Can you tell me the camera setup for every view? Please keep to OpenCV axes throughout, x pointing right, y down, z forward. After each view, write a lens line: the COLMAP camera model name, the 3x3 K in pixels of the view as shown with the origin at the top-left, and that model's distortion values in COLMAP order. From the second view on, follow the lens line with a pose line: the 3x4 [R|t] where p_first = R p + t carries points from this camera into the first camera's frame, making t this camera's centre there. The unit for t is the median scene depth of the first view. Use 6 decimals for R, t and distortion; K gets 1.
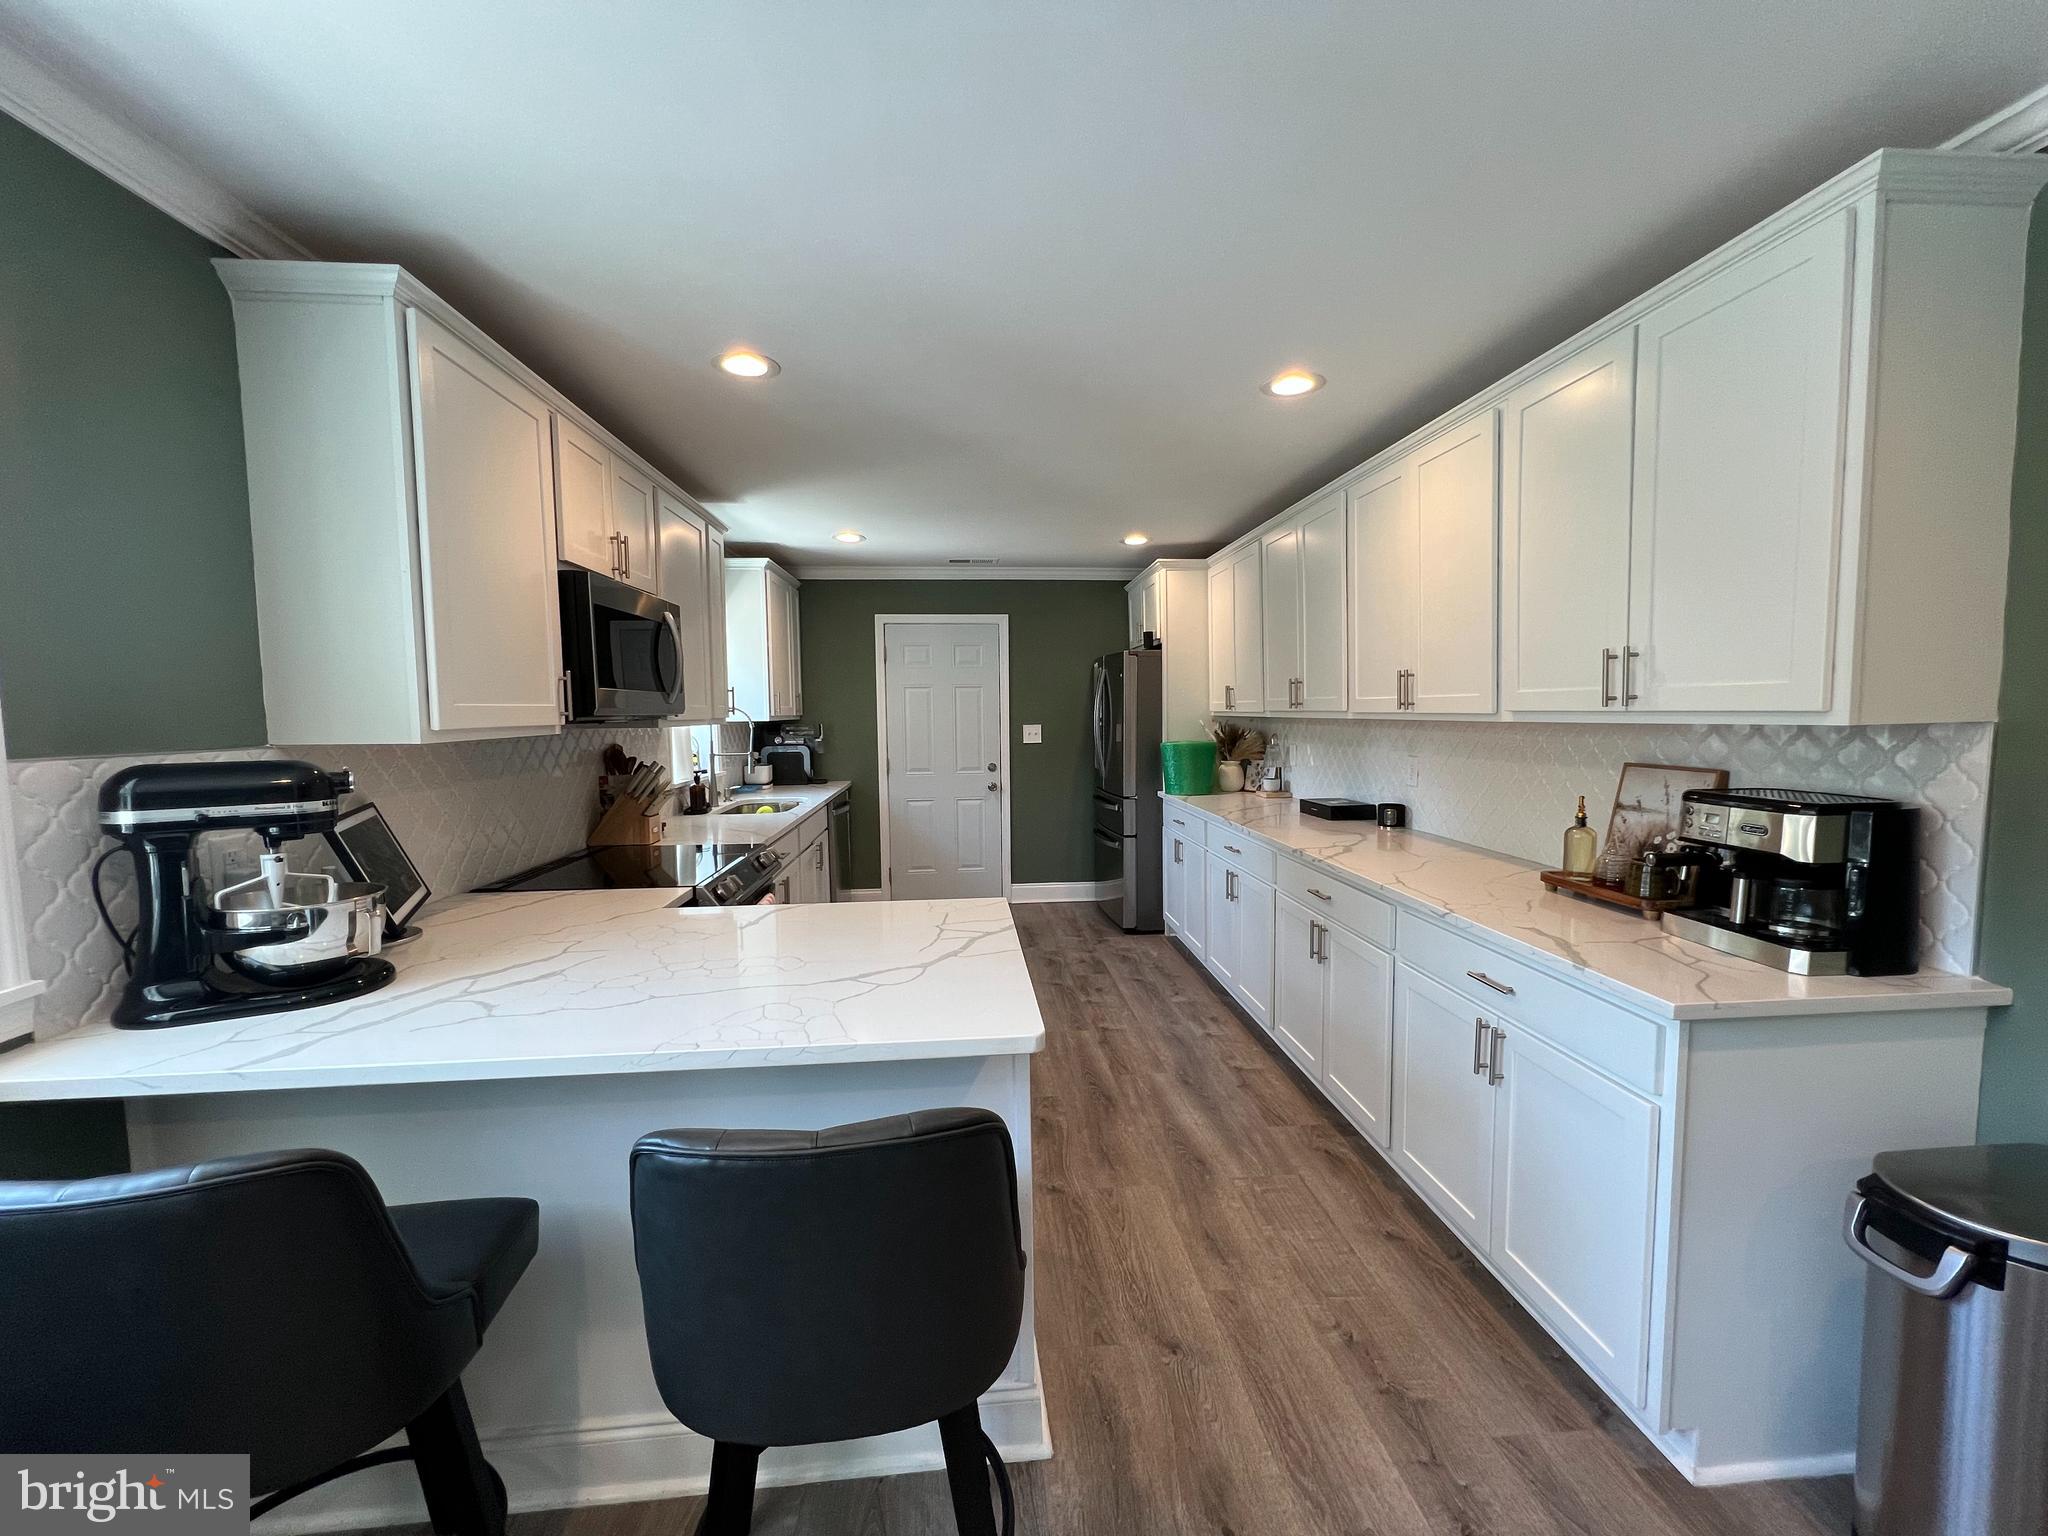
lens RADIAL K [[820.5, 0, 1030.3], [0, 820.5, 774.8], [0, 0, 1]] dist [-0.002746, 0.000545]
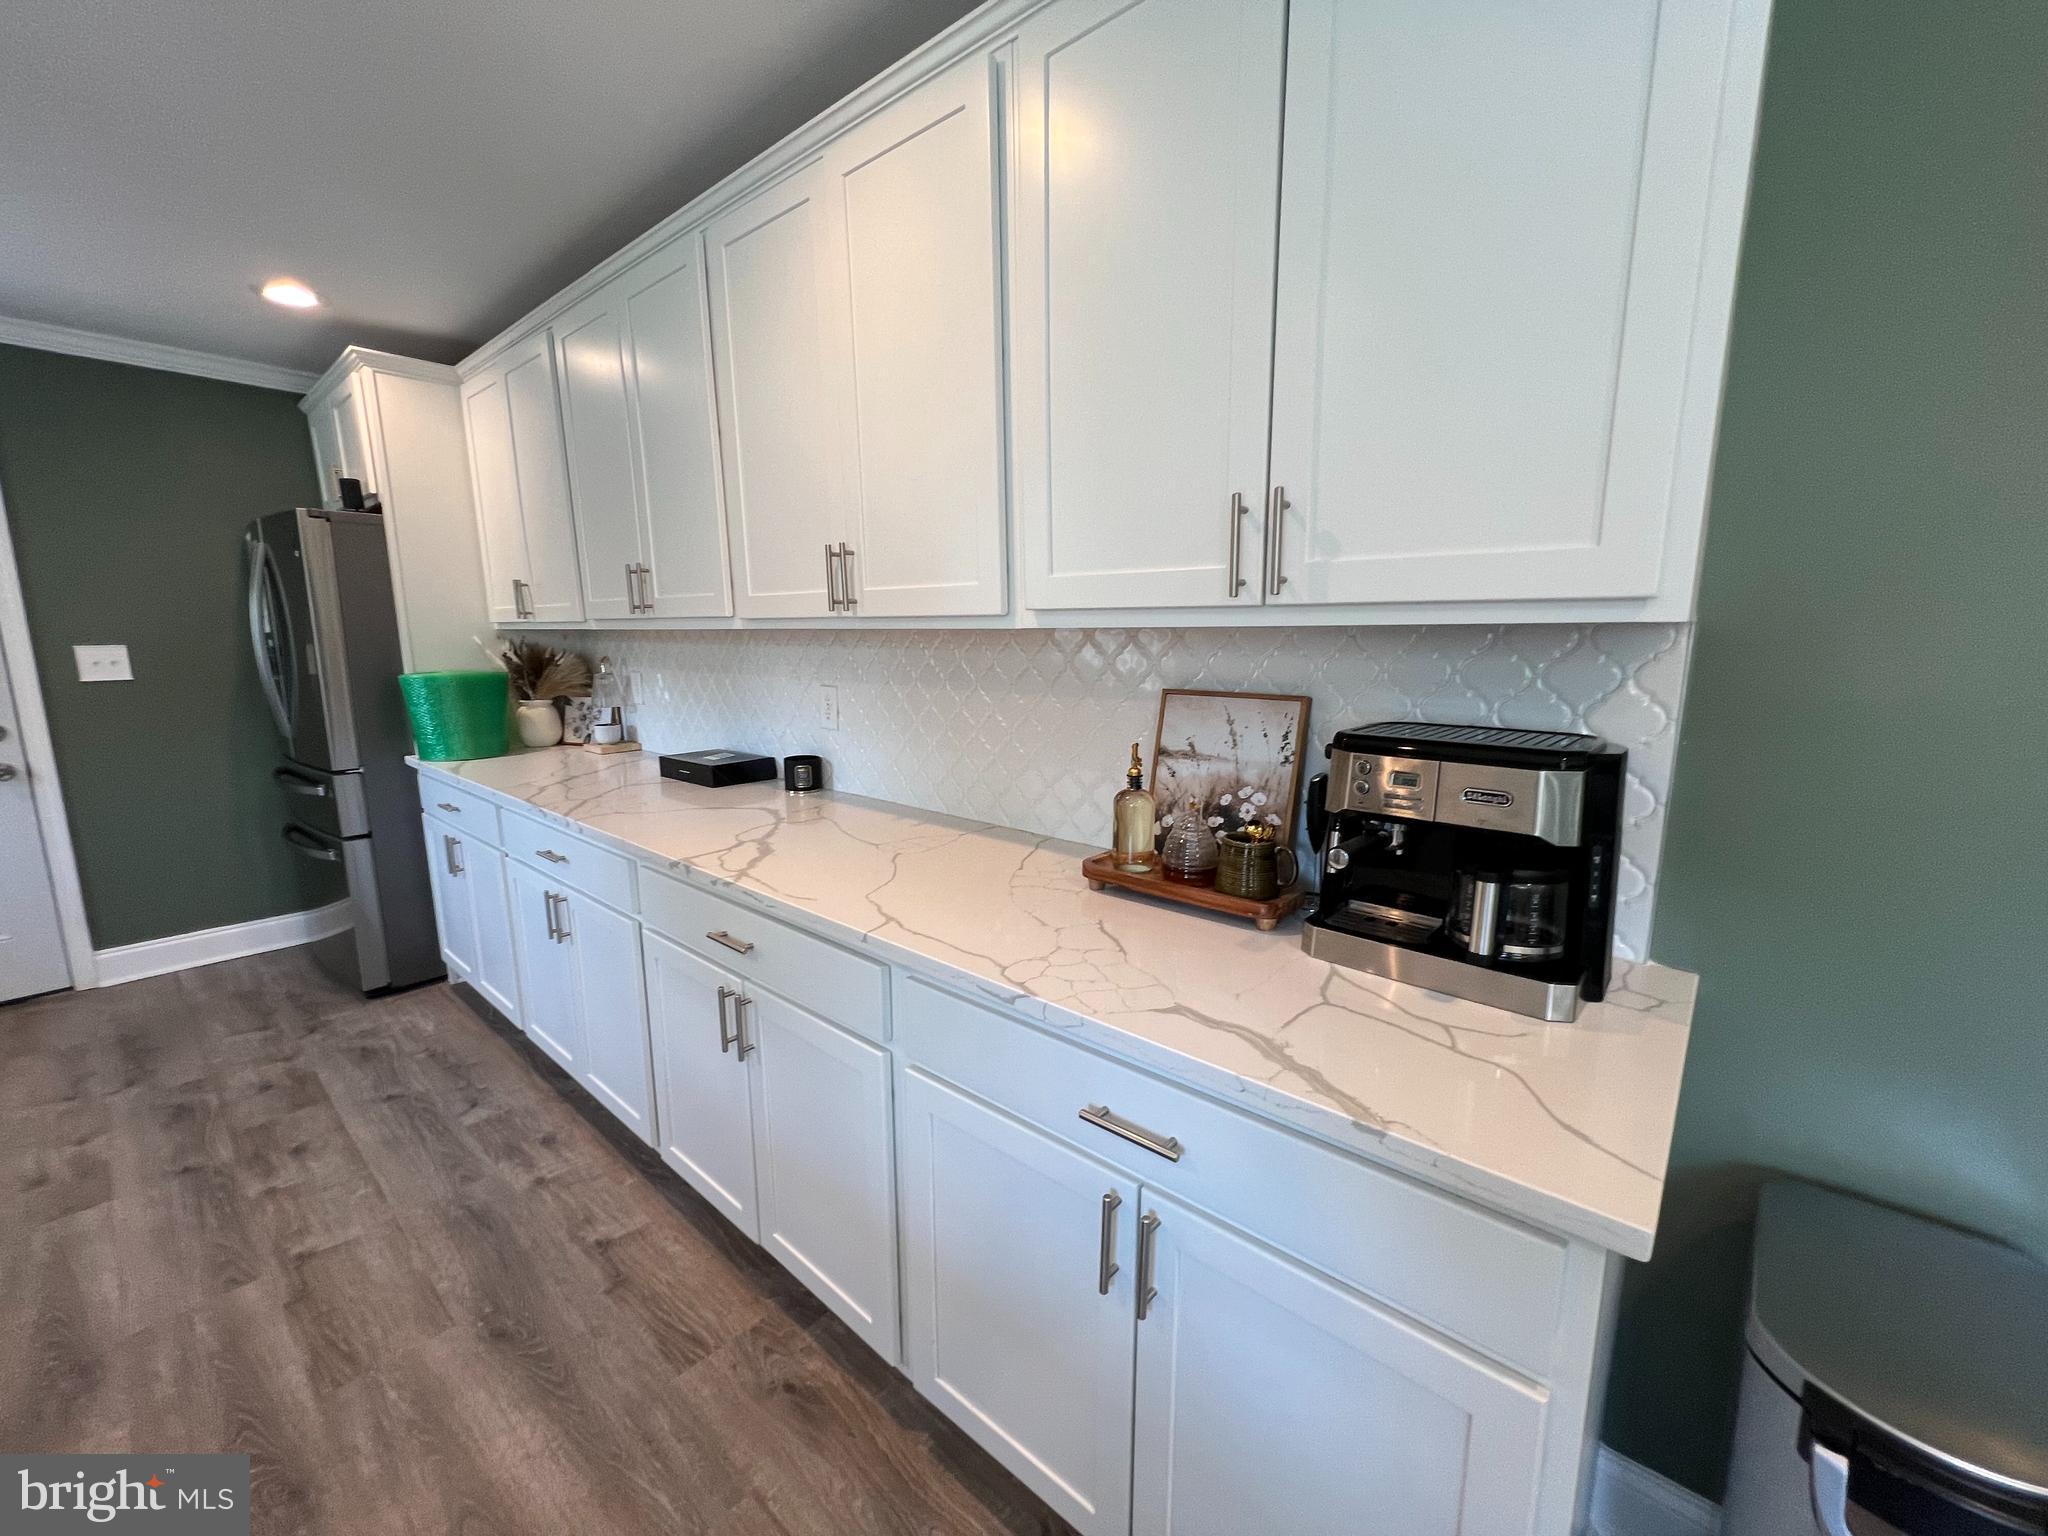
lens RADIAL K [[820.5, 0, 1024.4], [0, 820.5, 769.3], [0, 0, 1]] dist [-0.002746, 0.000545]
pose [[0.718822, -0.105228, 0.687184, 0.113117], [0.046944, 0.993569, 0.103040, -0.017820], [-0.693607, -0.041808, 0.719139, 0.421768]]
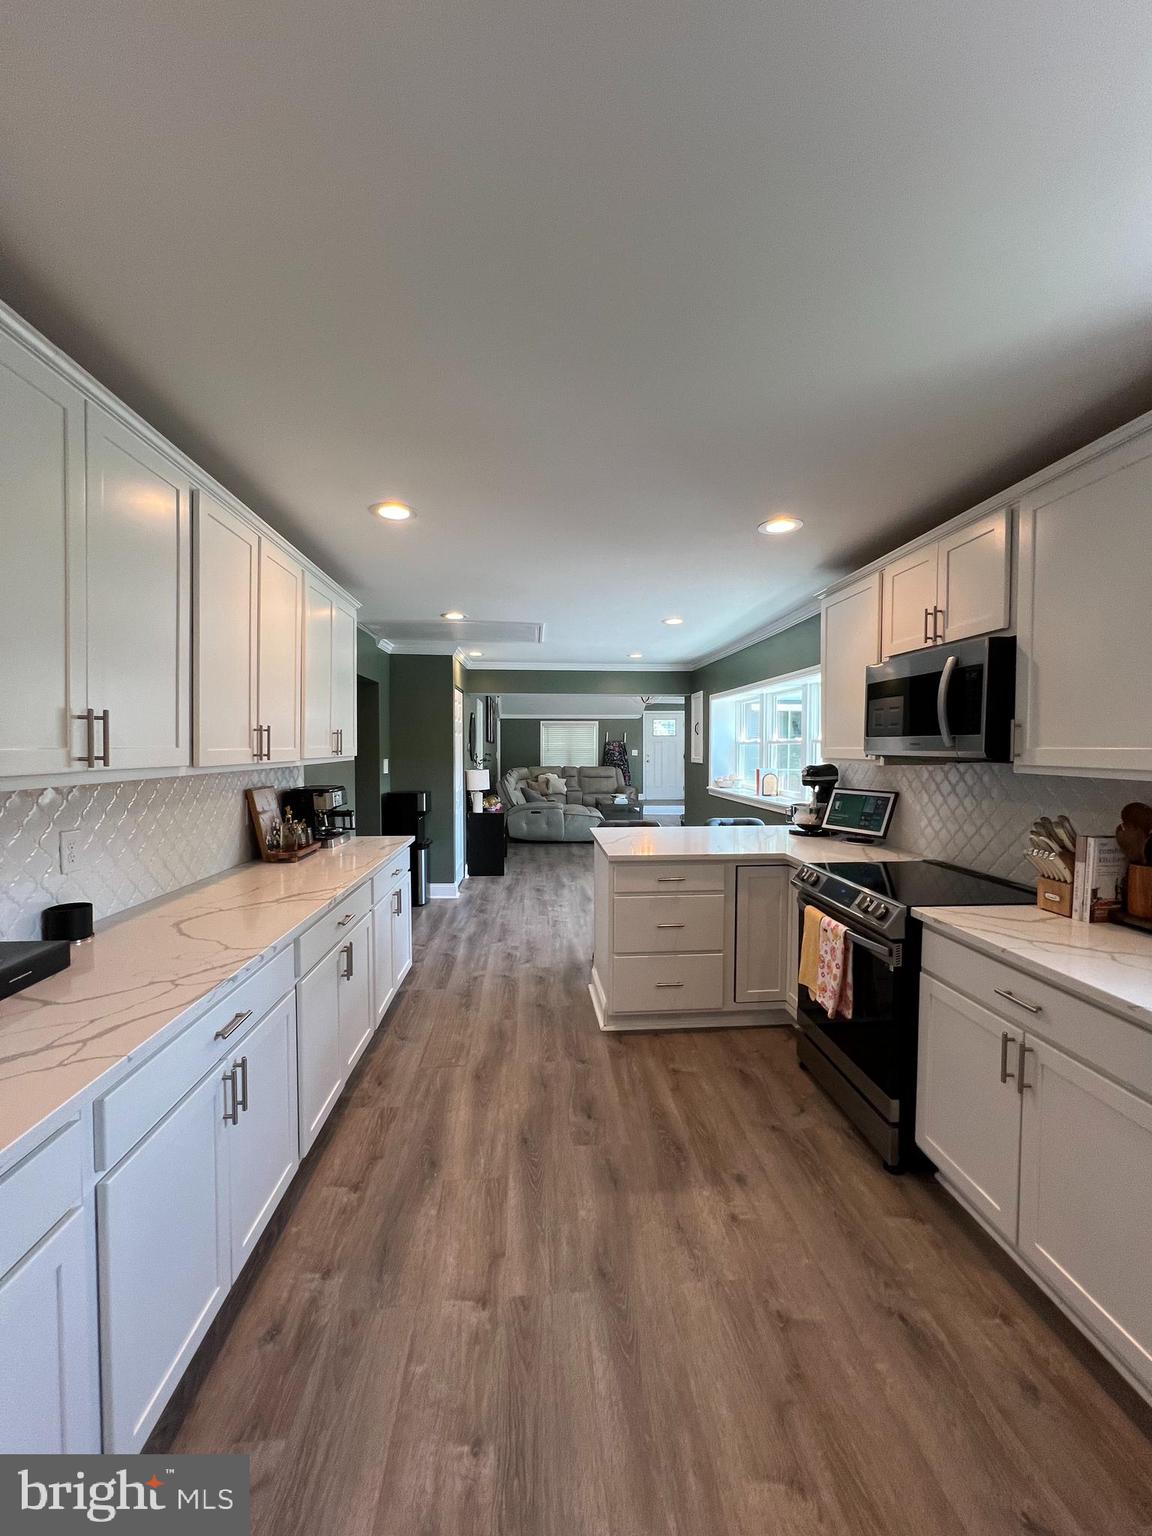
lens RADIAL K [[615.4, 0, 571.5], [0, 615.4, 761.9], [0, 0, 1]] dist [-0.002746, 0.000545]
pose [[-0.999659, 0.013138, 0.022580, 0.013552], [0.015436, 0.994372, 0.104816, -0.146344], [-0.021075, 0.105129, -0.994235, 1.670789]]
